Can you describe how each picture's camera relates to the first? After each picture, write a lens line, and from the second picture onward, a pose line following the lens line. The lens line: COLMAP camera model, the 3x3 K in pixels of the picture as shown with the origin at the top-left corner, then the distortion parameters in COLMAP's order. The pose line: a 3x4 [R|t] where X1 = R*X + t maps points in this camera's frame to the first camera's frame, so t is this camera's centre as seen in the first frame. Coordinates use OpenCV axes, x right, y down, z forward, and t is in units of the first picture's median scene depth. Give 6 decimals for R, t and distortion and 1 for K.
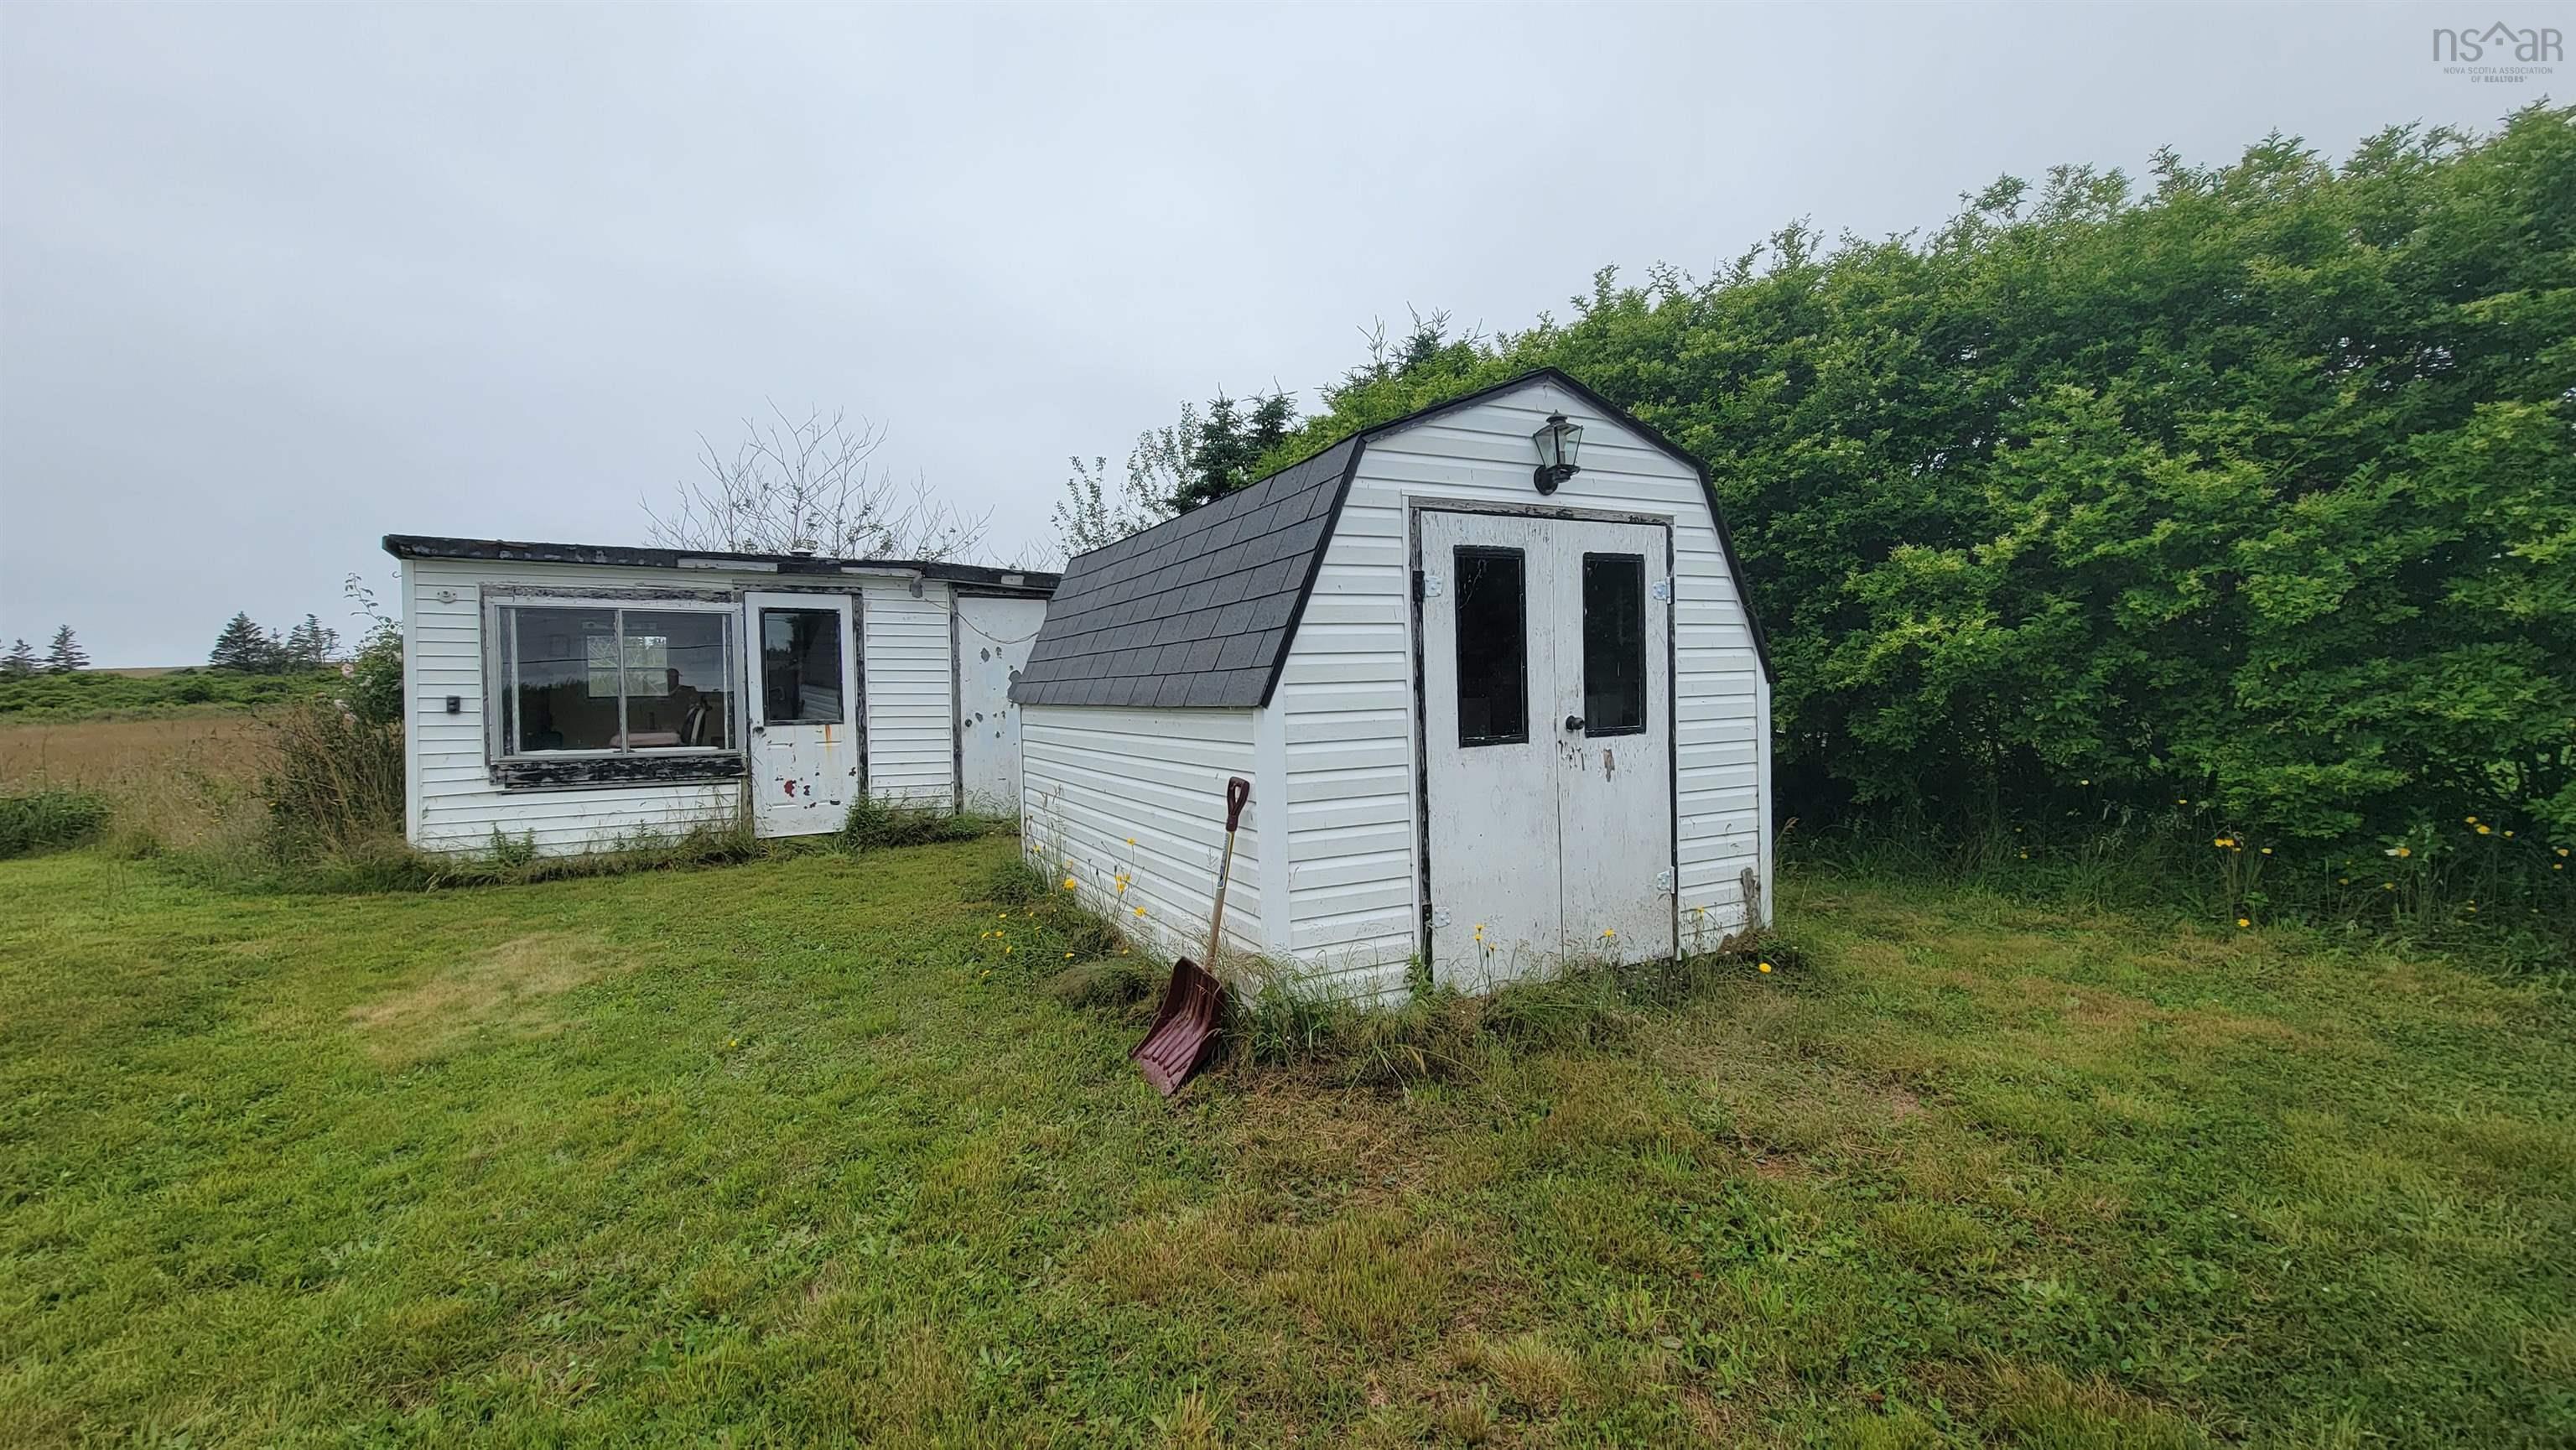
lens RADIAL K [[1055.2, 0, 1293.9], [0, 1055.2, 726.2], [0, 0, 1]] dist [-0.001266, 0.001666]
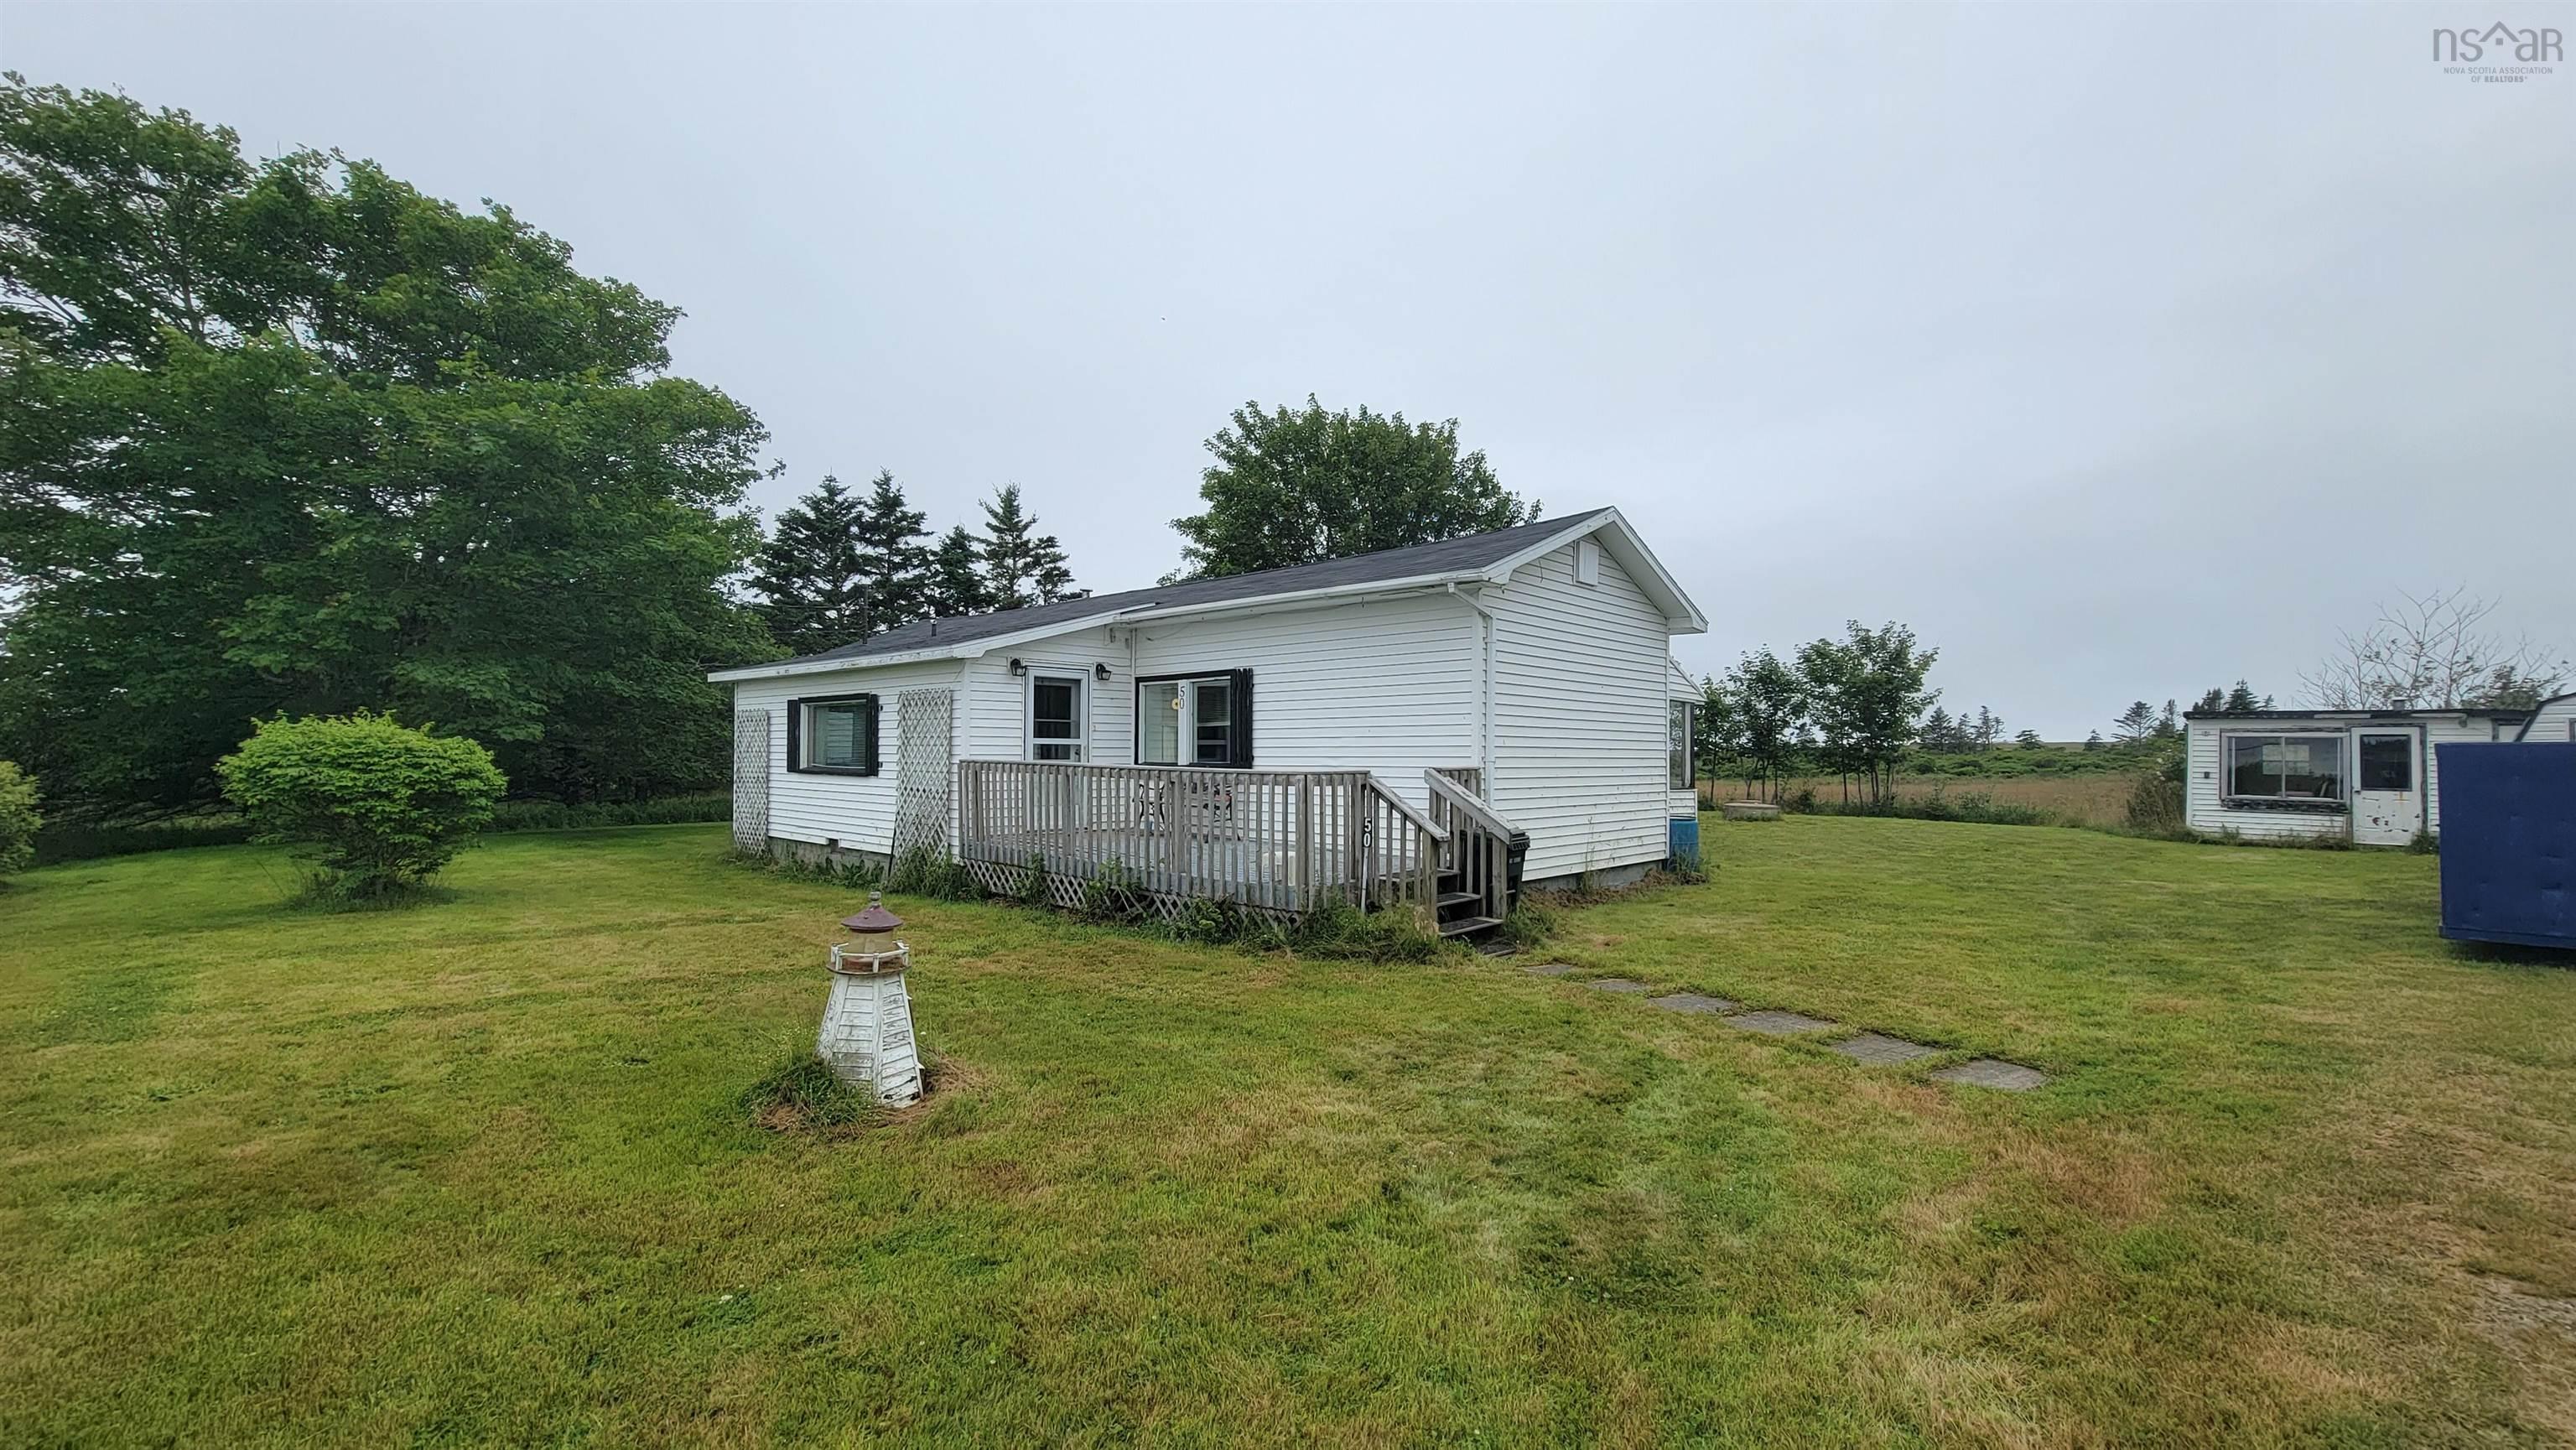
lens RADIAL K [[1055.2, 0, 1293.9], [0, 1055.2, 726.2], [0, 0, 1]] dist [-0.001266, 0.001666]
pose [[0.258088, -0.009556, -0.966074, 1.003569], [-0.064235, 0.997569, -0.027028, 0.066941], [0.963984, 0.069031, 0.256847, -1.633430]]
